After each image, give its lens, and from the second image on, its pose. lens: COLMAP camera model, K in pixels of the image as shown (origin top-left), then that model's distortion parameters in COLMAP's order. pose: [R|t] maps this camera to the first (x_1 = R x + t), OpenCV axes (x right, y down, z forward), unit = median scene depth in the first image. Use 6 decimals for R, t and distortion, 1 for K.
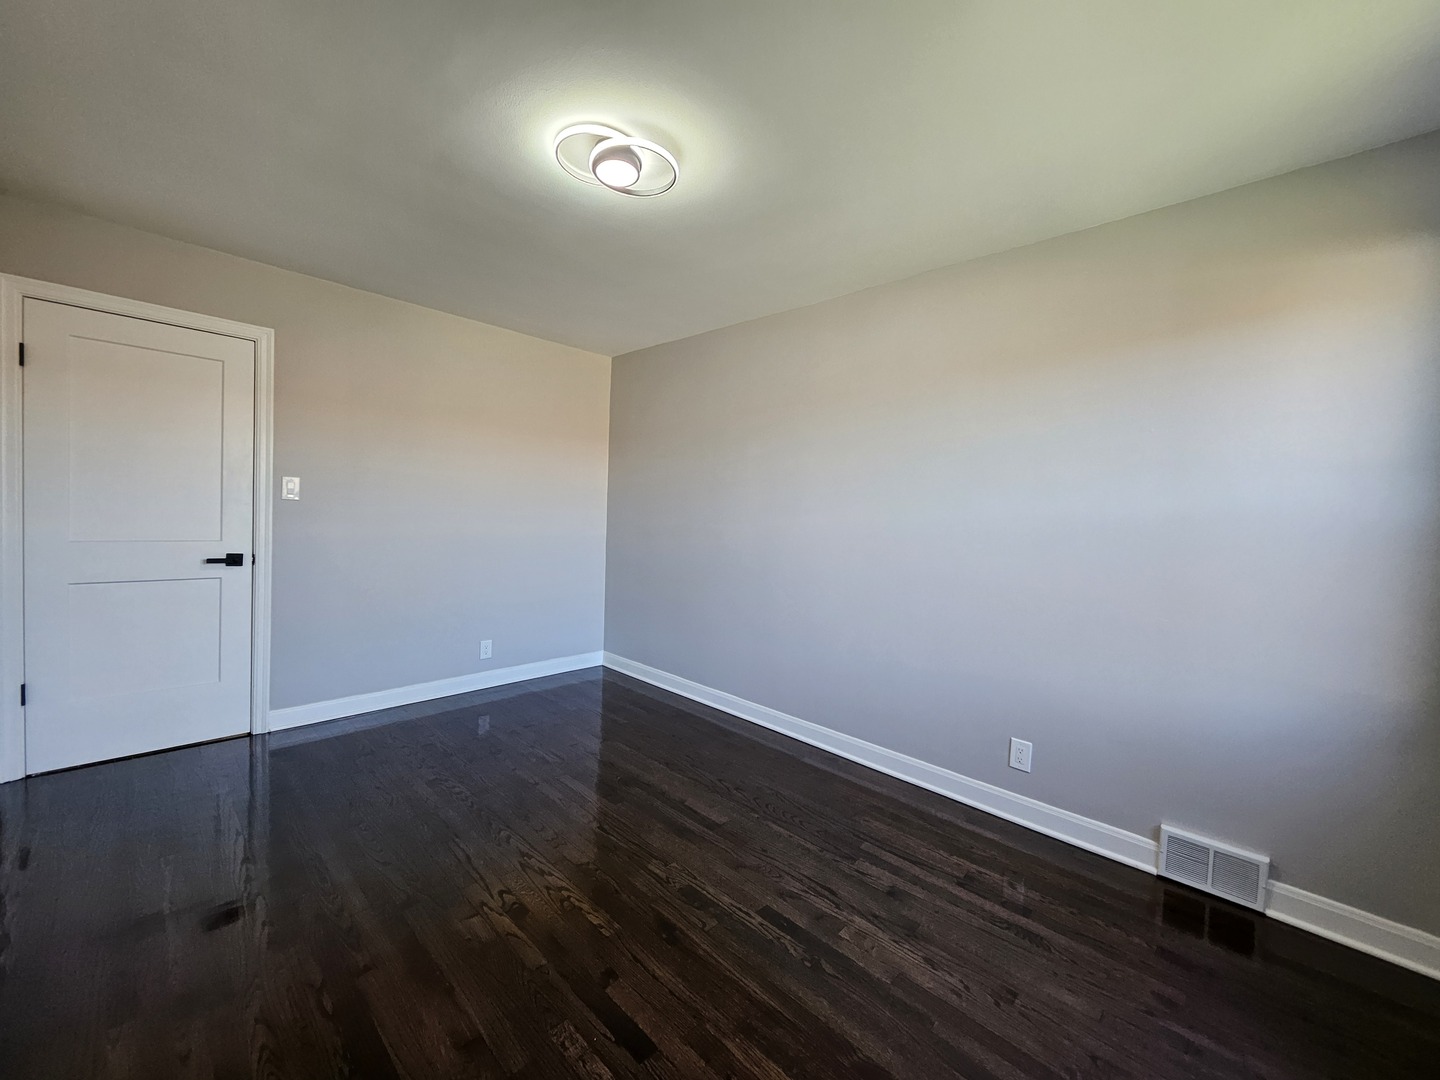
lens RADIAL K [[569.1, 0, 712.0], [0, 569.1, 531.8], [0, 0, 1]] dist [-0.001336, -0.000388]
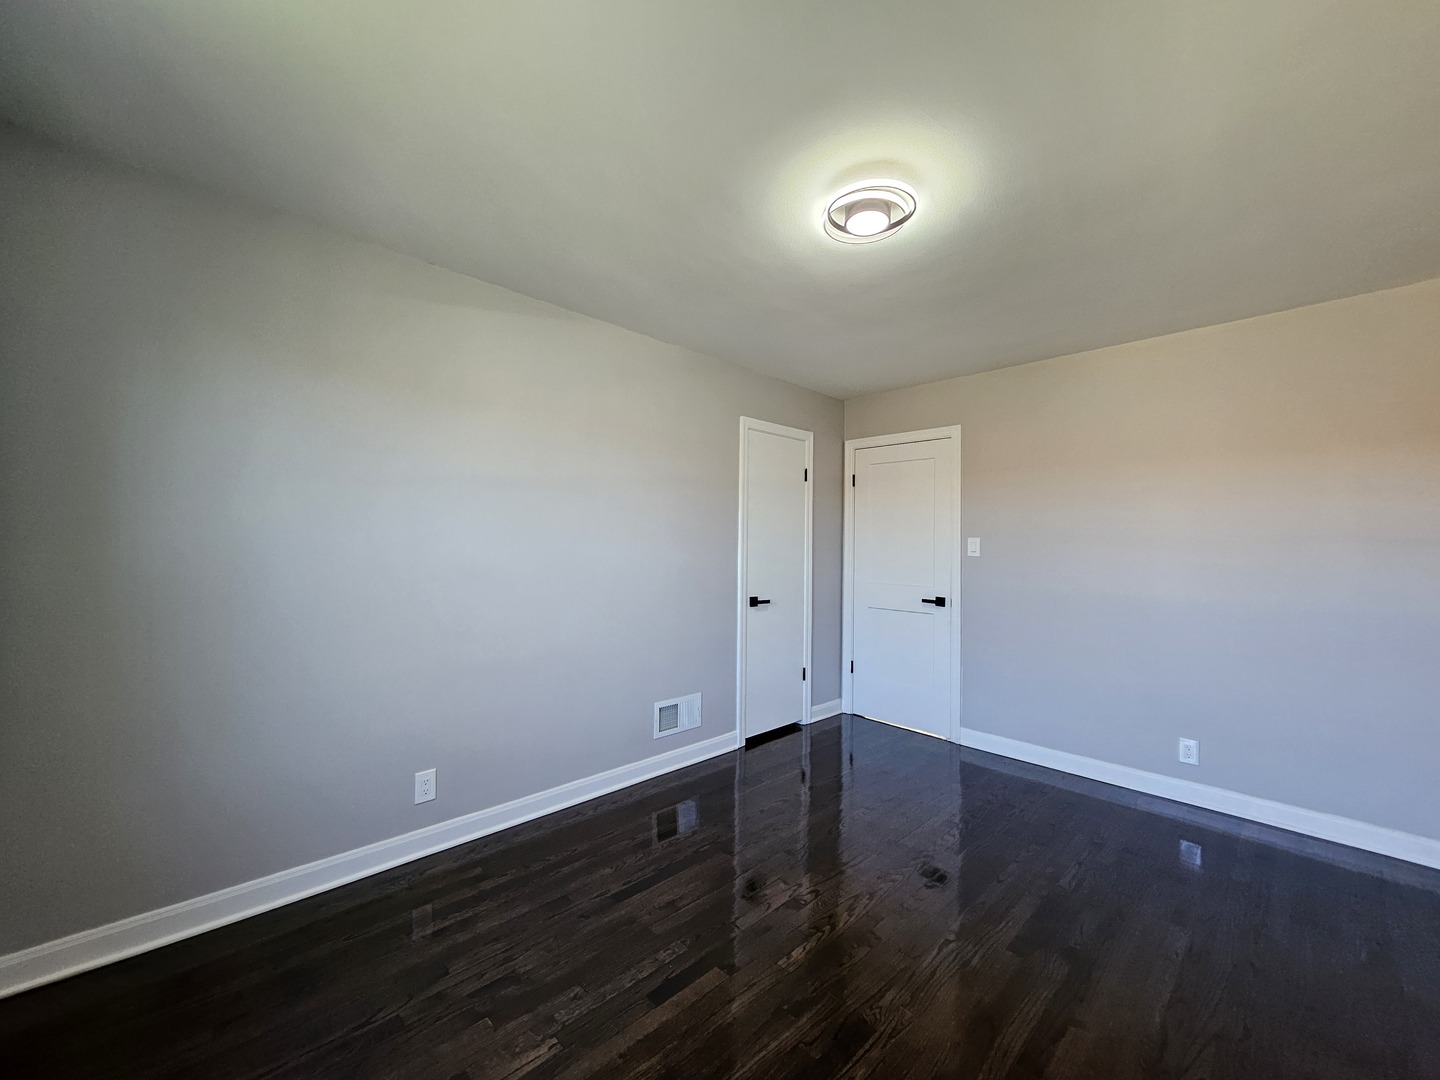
lens RADIAL K [[569.1, 0, 712.0], [0, 569.1, 531.8], [0, 0, 1]] dist [-0.001336, -0.000388]
pose [[-0.038286, -0.063131, -0.997271, 0.546028], [-0.054224, 0.996663, -0.061011, -0.004593], [0.997795, 0.051740, -0.041582, 0.528775]]
